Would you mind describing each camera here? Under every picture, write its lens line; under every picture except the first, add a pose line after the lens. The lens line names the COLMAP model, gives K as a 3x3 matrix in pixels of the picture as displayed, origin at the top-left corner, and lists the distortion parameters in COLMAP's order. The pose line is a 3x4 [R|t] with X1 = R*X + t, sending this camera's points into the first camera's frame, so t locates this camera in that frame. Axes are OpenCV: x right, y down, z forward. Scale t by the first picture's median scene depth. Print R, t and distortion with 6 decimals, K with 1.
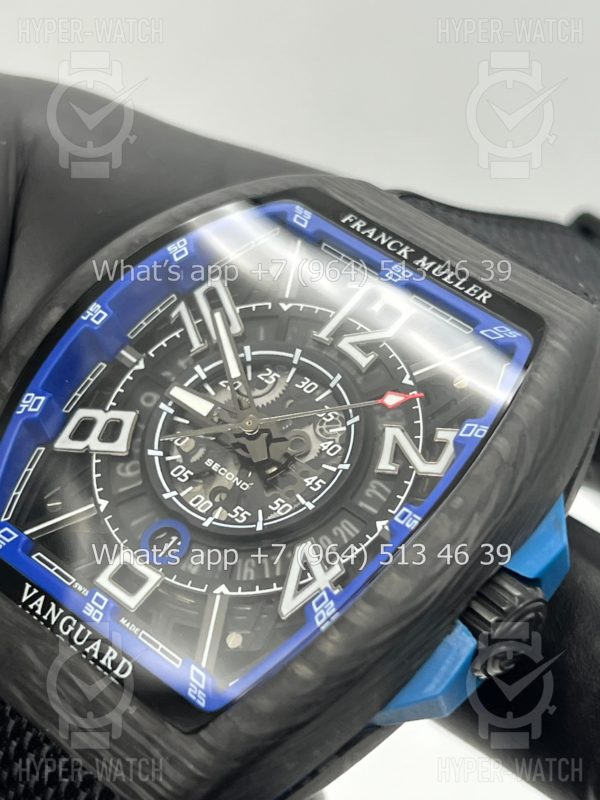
lens RADIAL K [[1916.9, 0, 266.1], [0, 1916.9, 399.7], [0, 0, 1]] dist [0.183191, -0.044895]
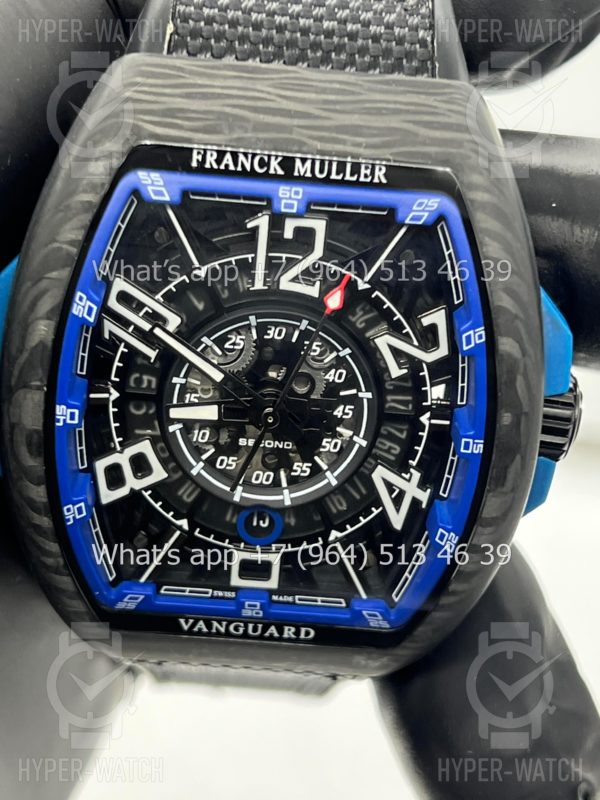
lens RADIAL K [[1939.1, 0, 316.2], [0, 1939.1, 411.6], [0, 0, 1]] dist [0.211432, -0.096400]
pose [[0.791682, -0.610323, -0.027321, 0.041751], [0.403032, 0.488140, 0.774135, -0.785677], [-0.459136, -0.623880, 0.632430, 0.317912]]
